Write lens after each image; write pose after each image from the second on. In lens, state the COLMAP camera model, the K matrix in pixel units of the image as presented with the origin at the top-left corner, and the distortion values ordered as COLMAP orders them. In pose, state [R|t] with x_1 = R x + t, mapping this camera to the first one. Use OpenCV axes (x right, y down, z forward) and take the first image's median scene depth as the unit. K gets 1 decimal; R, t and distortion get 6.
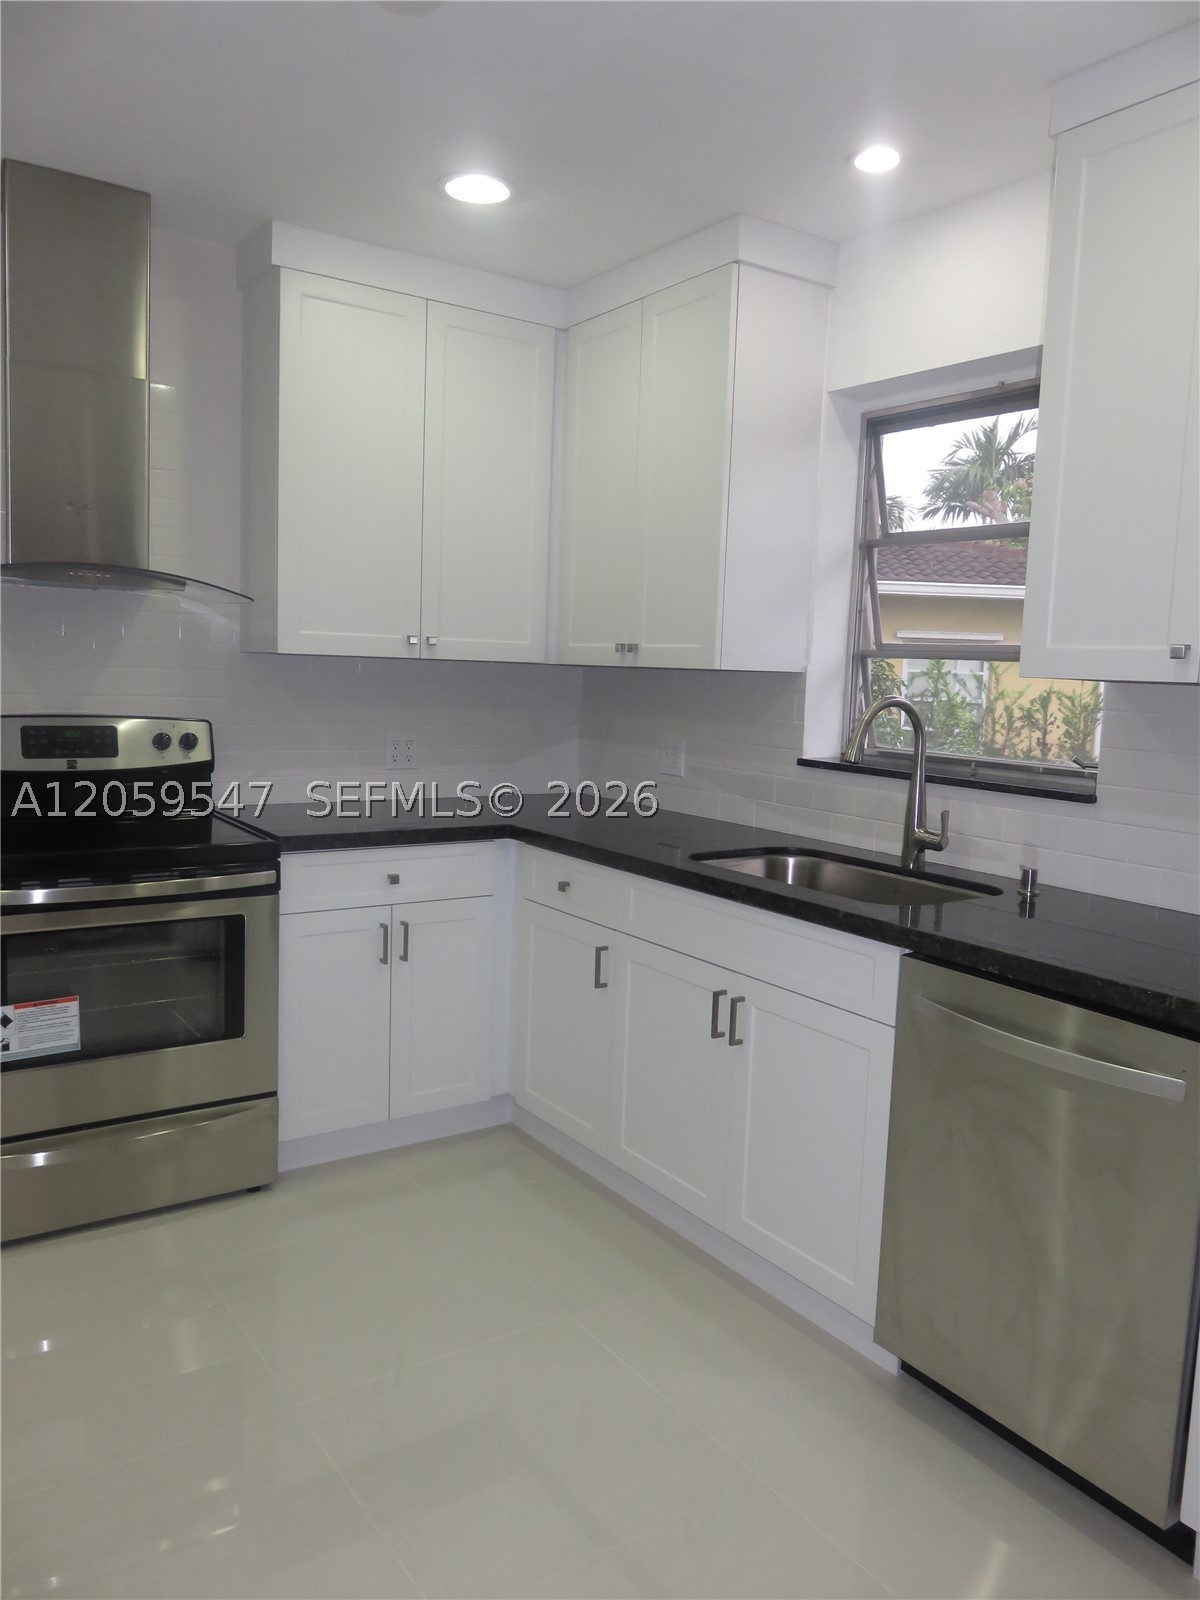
lens RADIAL K [[1224.2, 0, 606.0], [0, 1224.2, 790.3], [0, 0, 1]] dist [0.003688, 0.000990]
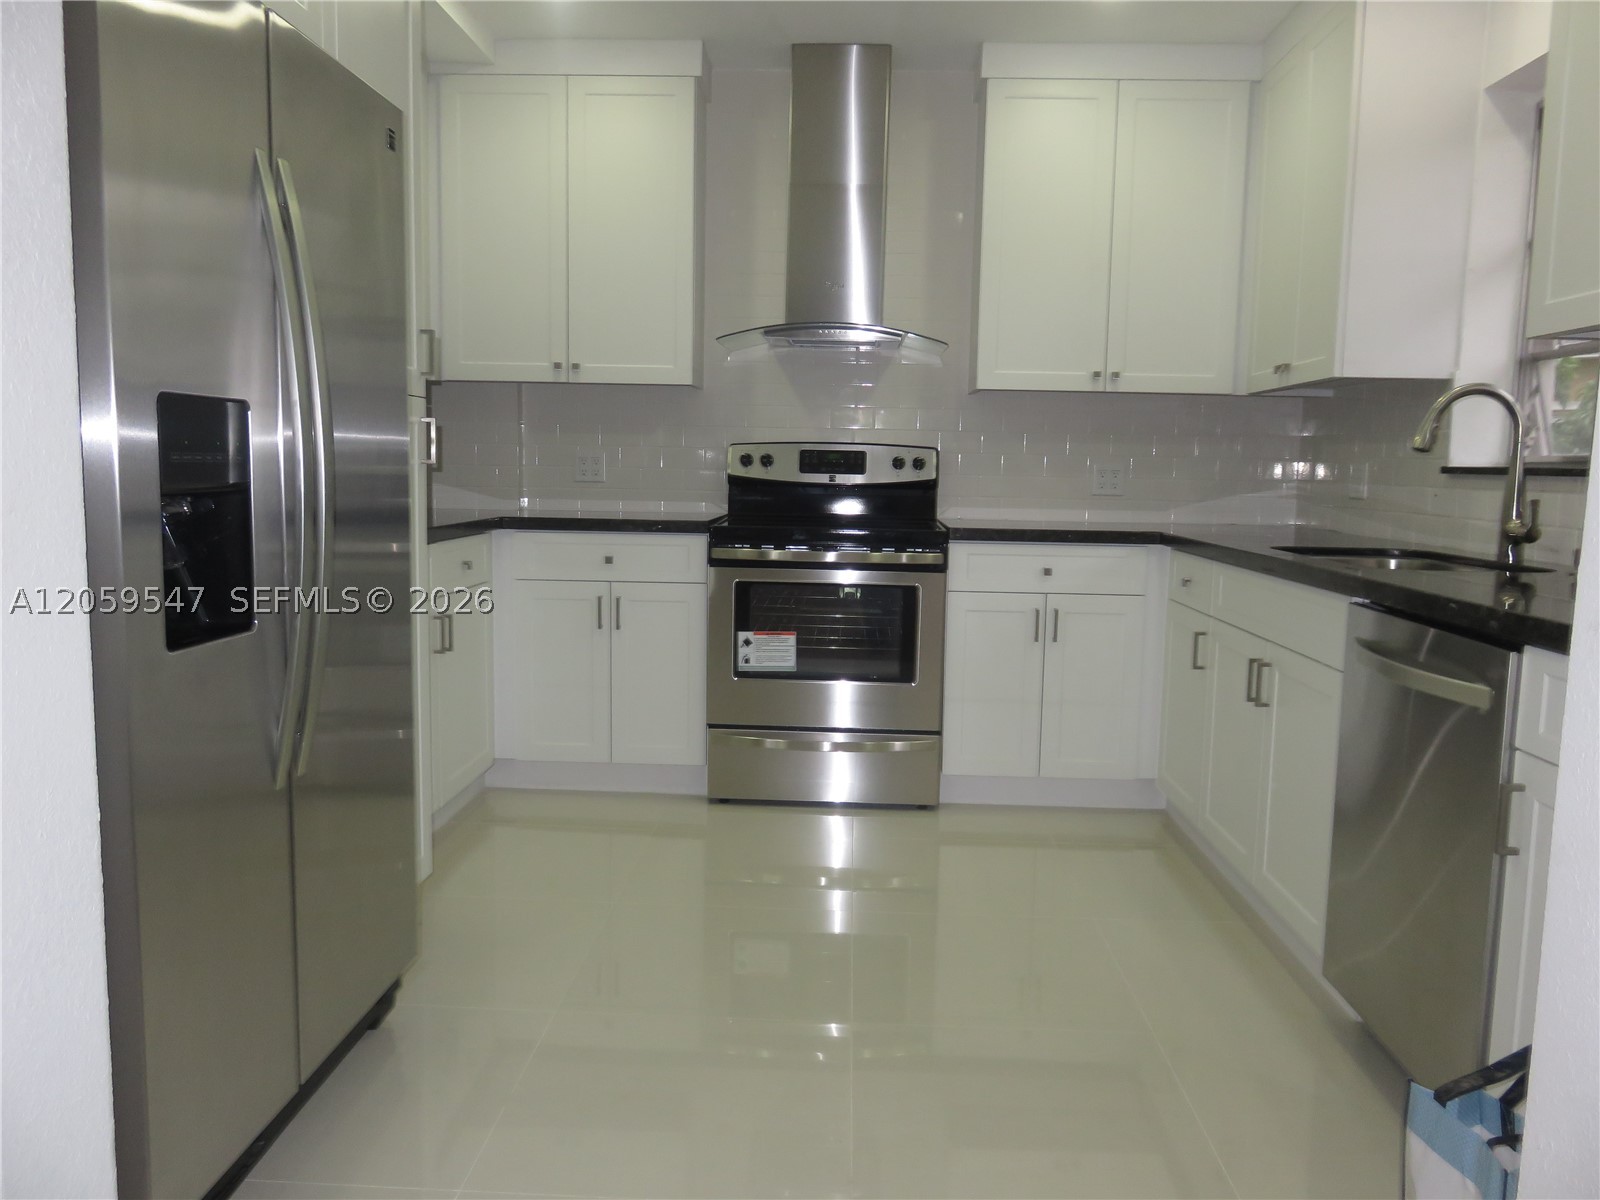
lens RADIAL K [[1207.7, 0, 806.1], [0, 1207.7, 598.3], [0, 0, 1]] dist [-0.014500, -0.002922]
pose [[0.797421, 0.045564, -0.601701, 0.350172], [-0.054236, 0.998521, 0.003736, 0.108063], [0.600981, 0.029655, 0.798713, -0.076778]]
